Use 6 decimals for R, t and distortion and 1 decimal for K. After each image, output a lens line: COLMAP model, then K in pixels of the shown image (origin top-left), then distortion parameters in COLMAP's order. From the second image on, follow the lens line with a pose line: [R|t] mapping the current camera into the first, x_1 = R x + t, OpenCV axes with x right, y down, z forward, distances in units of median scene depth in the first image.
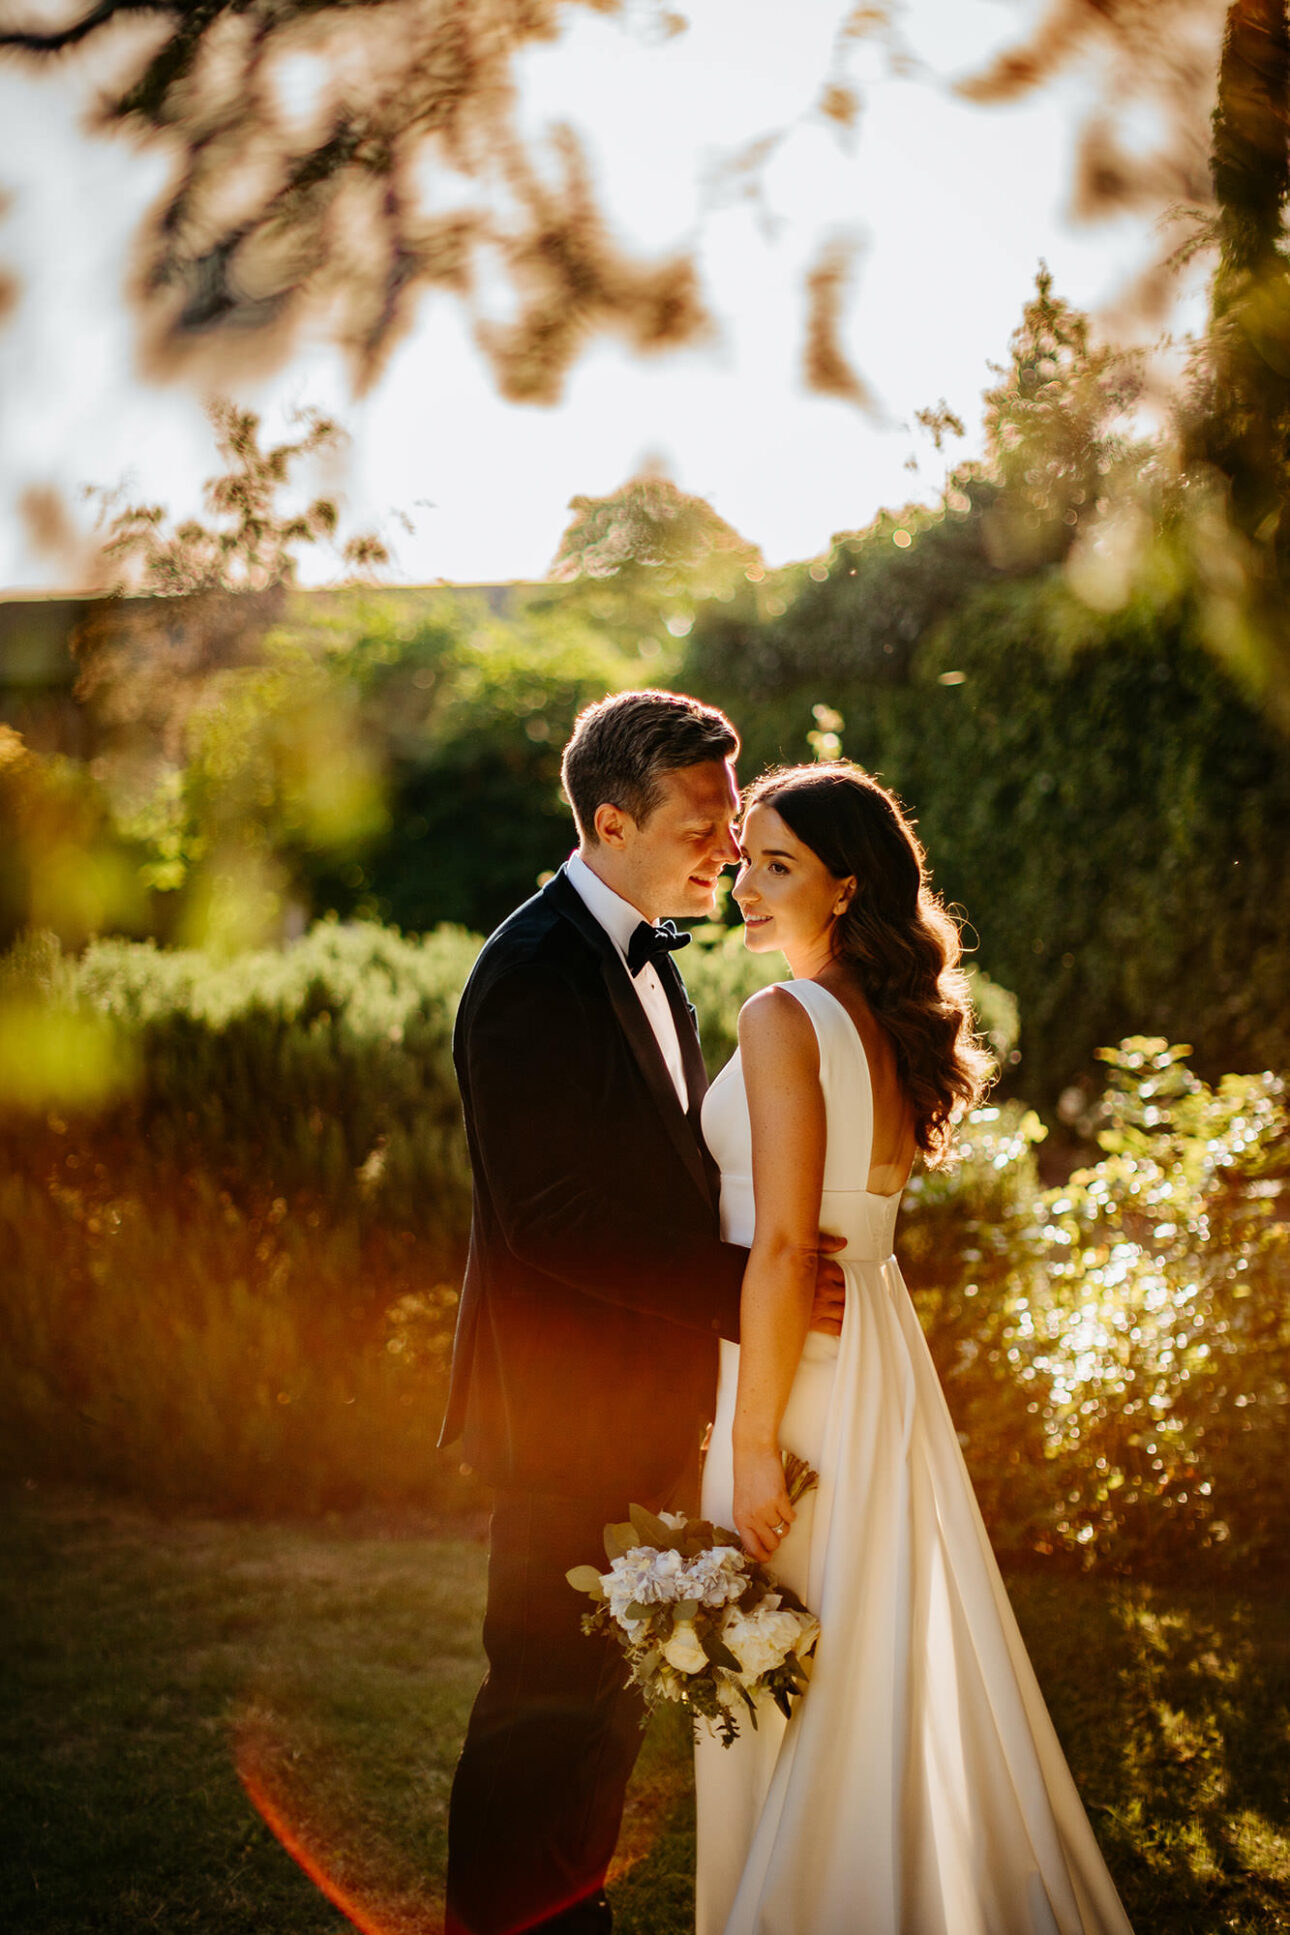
lens RADIAL K [[2870.1, 0, 650.0], [0, 2870.1, 972.0], [0, 0, 1]] dist [-0.013469, 1.174230]
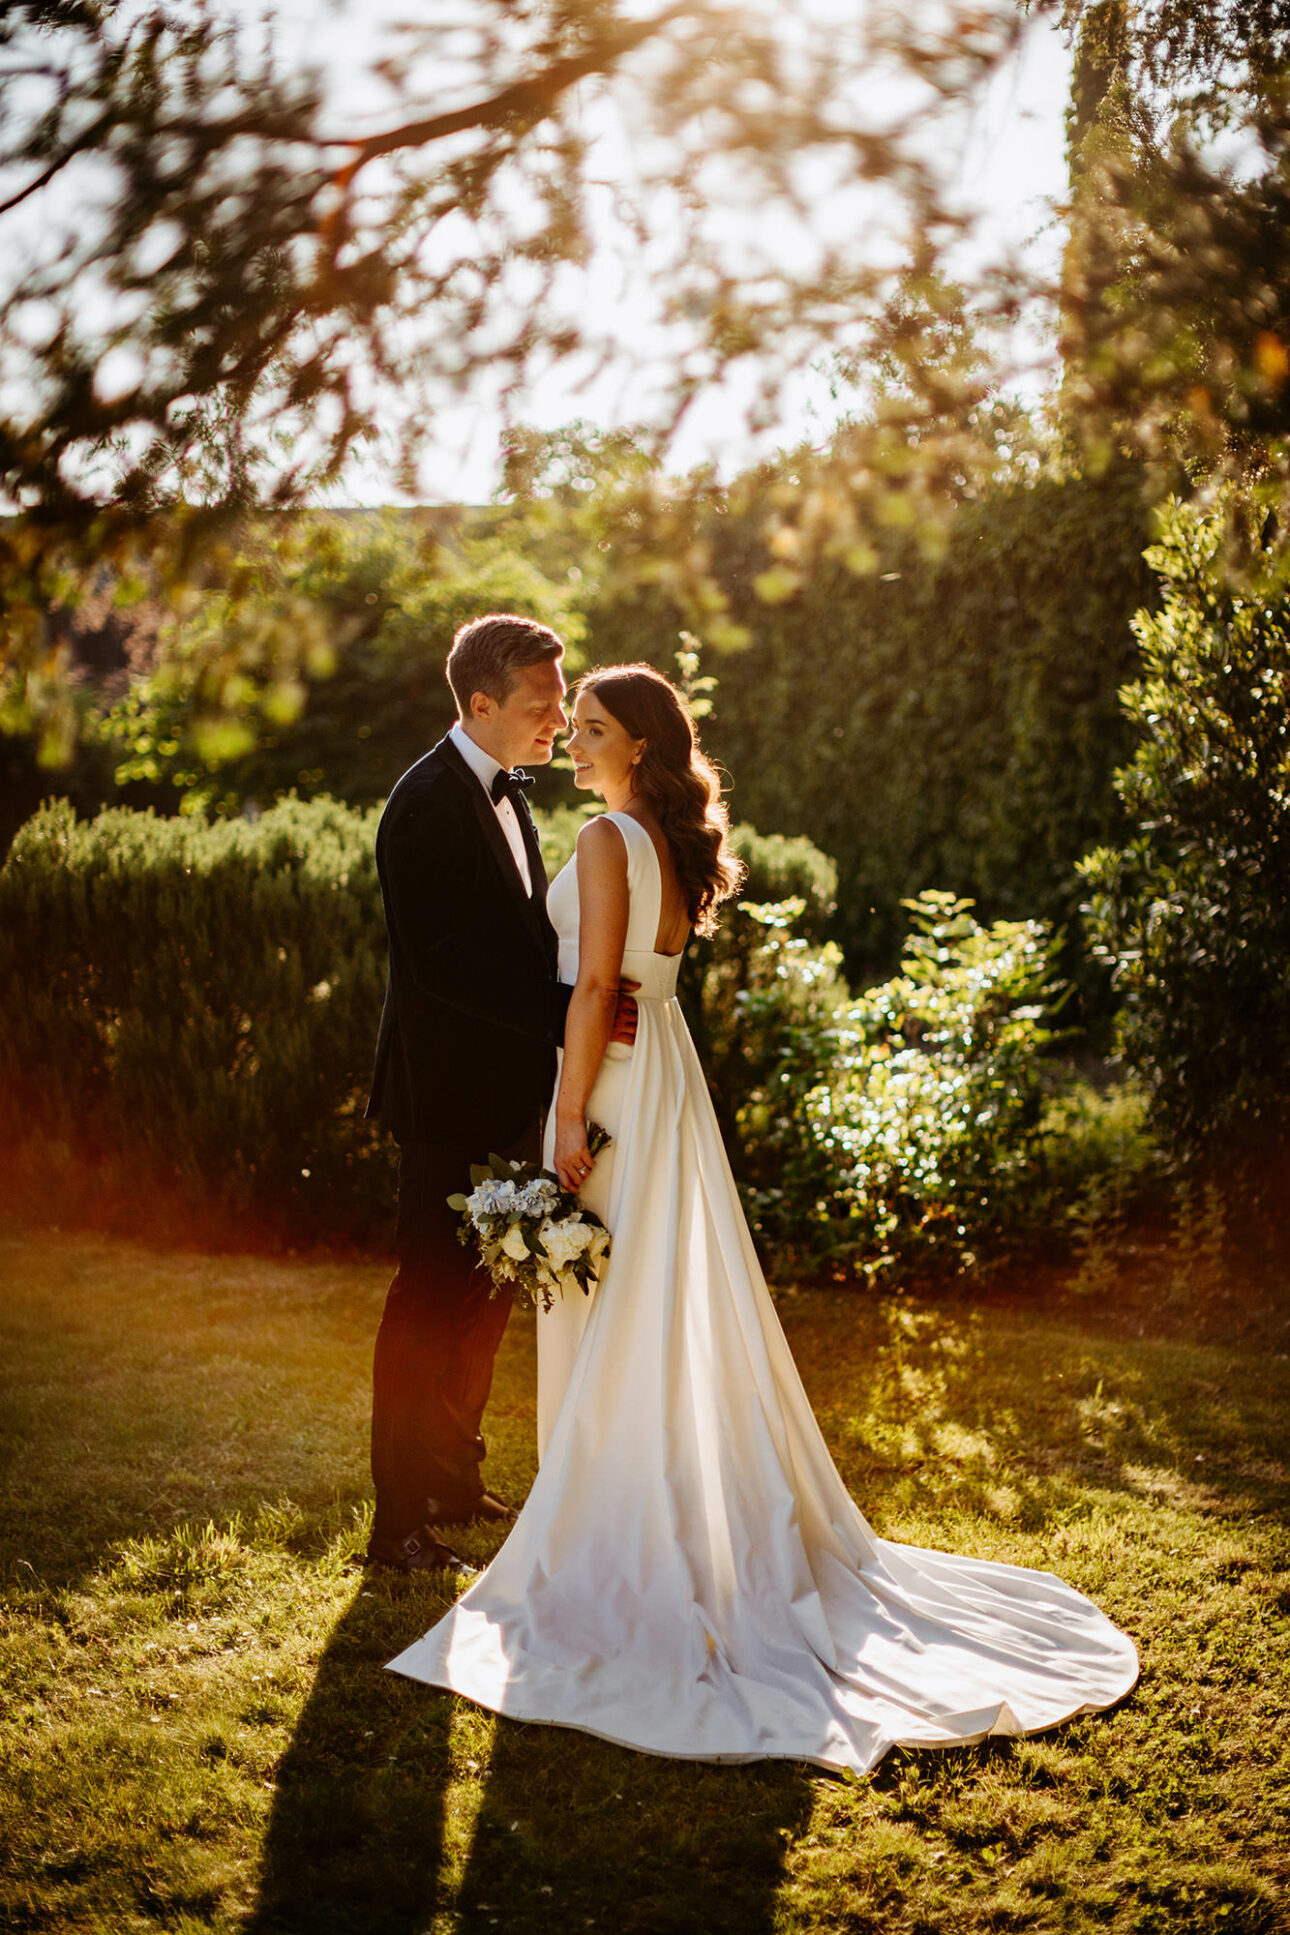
lens RADIAL K [[2870.1, 0, 650.0], [0, 2870.1, 972.0], [0, 0, 1]] dist [-0.013469, 1.174230]
pose [[0.999882, 0.005655, 0.014264, 0.036186], [-0.006034, 0.999626, 0.026682, 0.032130], [-0.014108, -0.026765, 0.999542, -0.335635]]
